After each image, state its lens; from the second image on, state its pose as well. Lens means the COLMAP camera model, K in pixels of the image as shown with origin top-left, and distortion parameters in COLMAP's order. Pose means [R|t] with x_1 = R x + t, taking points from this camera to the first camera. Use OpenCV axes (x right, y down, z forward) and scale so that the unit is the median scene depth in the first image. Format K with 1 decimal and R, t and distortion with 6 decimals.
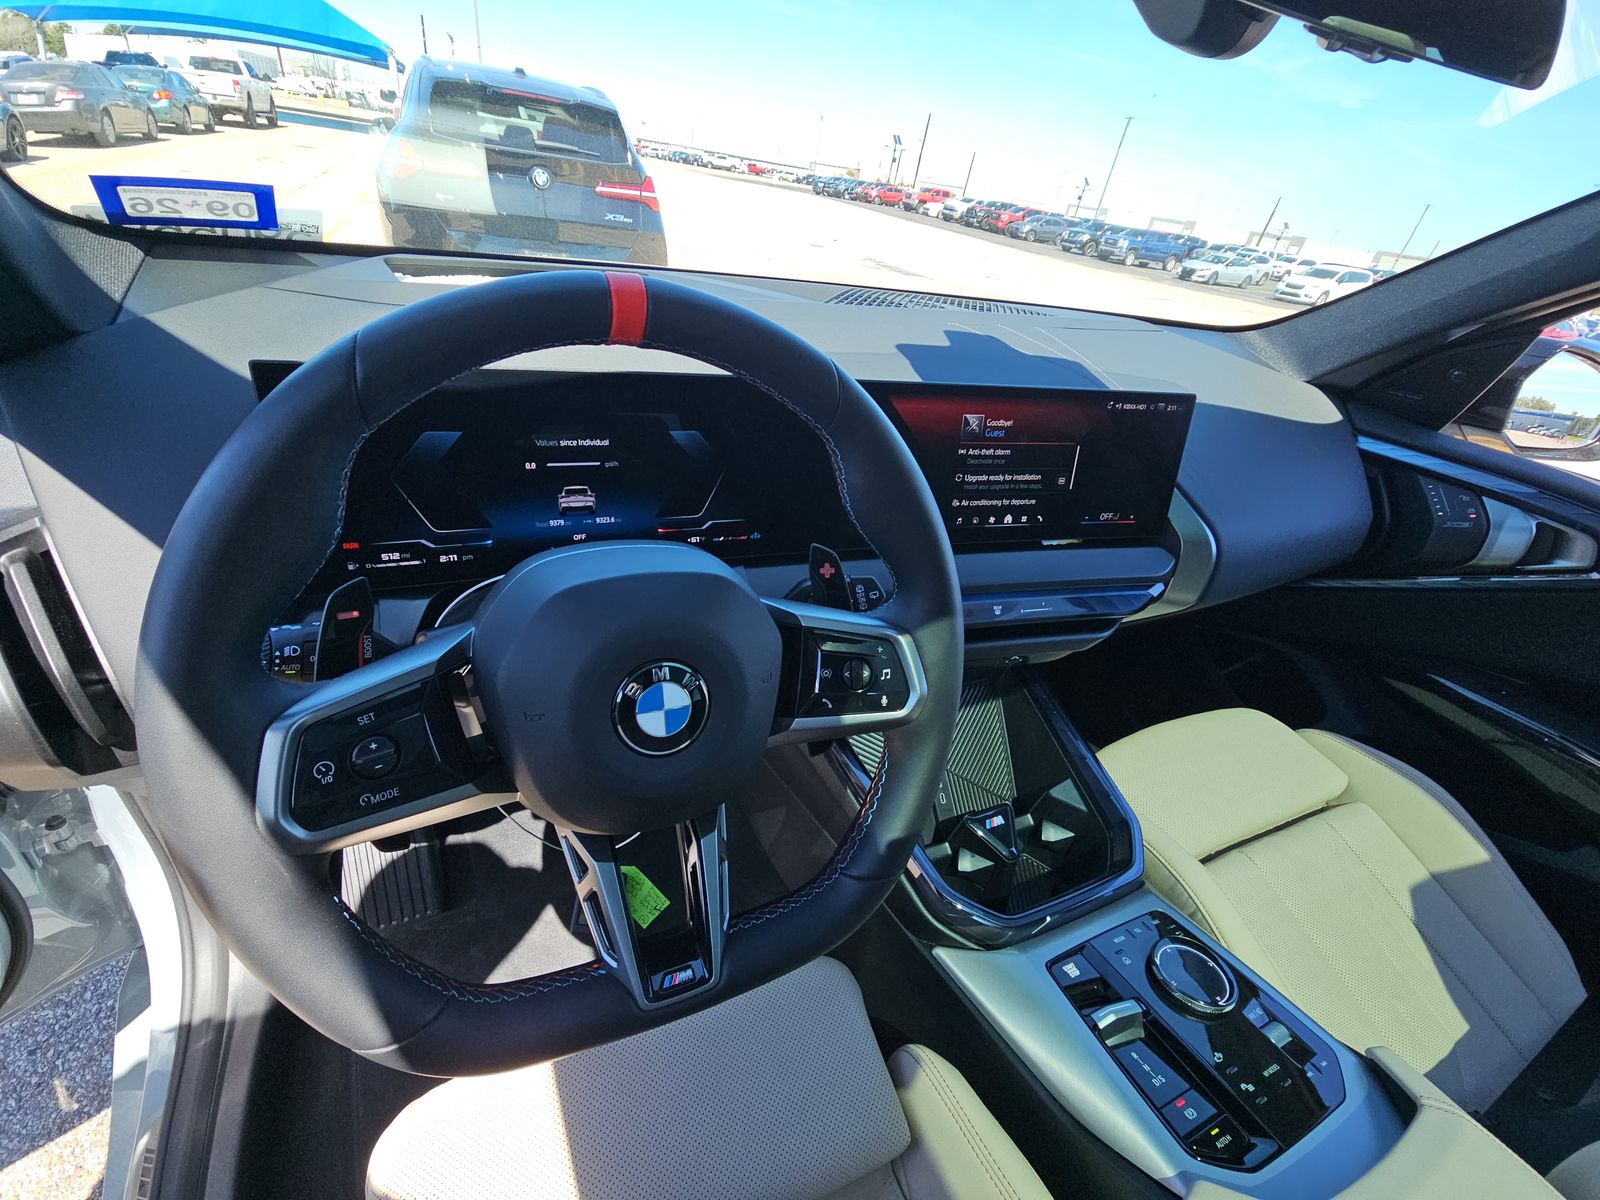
lens RADIAL K [[644.7, 0, 772.6], [0, 644.7, 609.9], [0, 0, 1]] dist [0.001962, 0.000255]
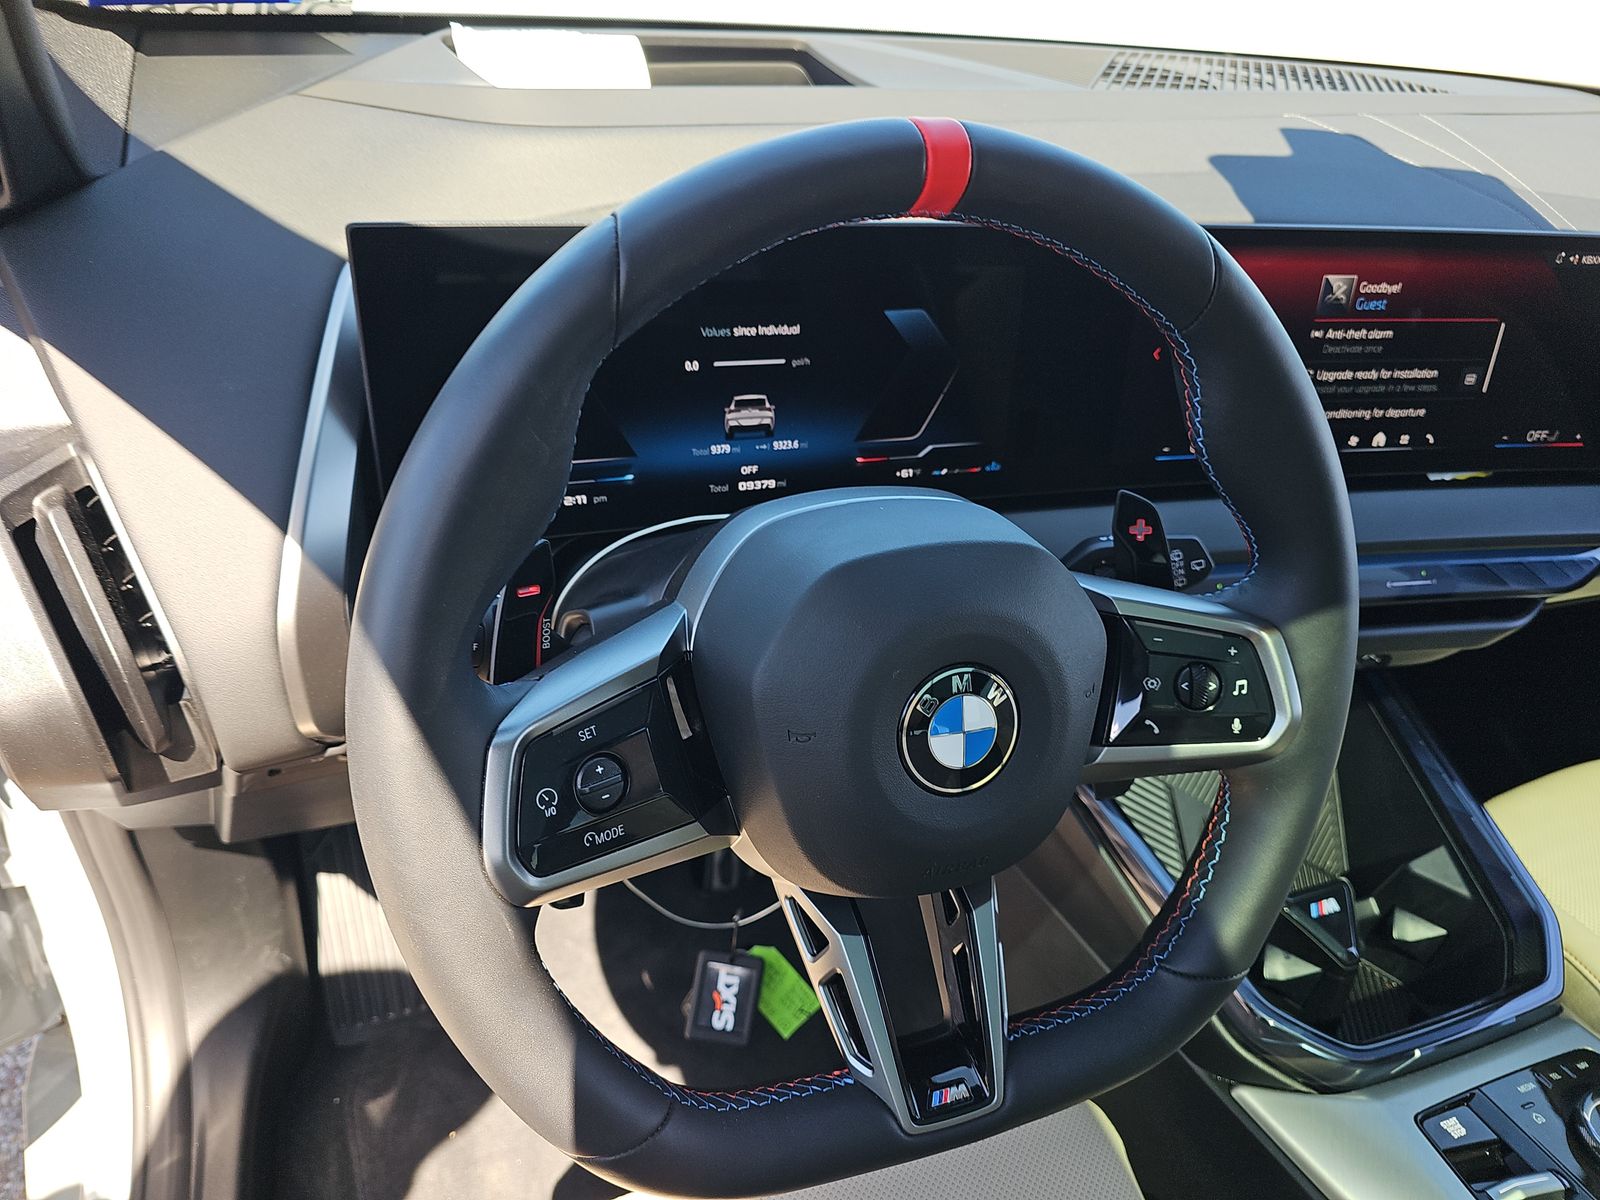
lens RADIAL K [[1050.0, 0, 799.5], [0, 1050.0, 625.5], [0, 0, 1]] dist [0.048419, -0.057300]
pose [[0.997502, 0.023744, -0.066526, -0.172376], [-0.019087, 0.997380, 0.069773, -0.027925], [0.068009, -0.068329, 0.995342, -0.116509]]
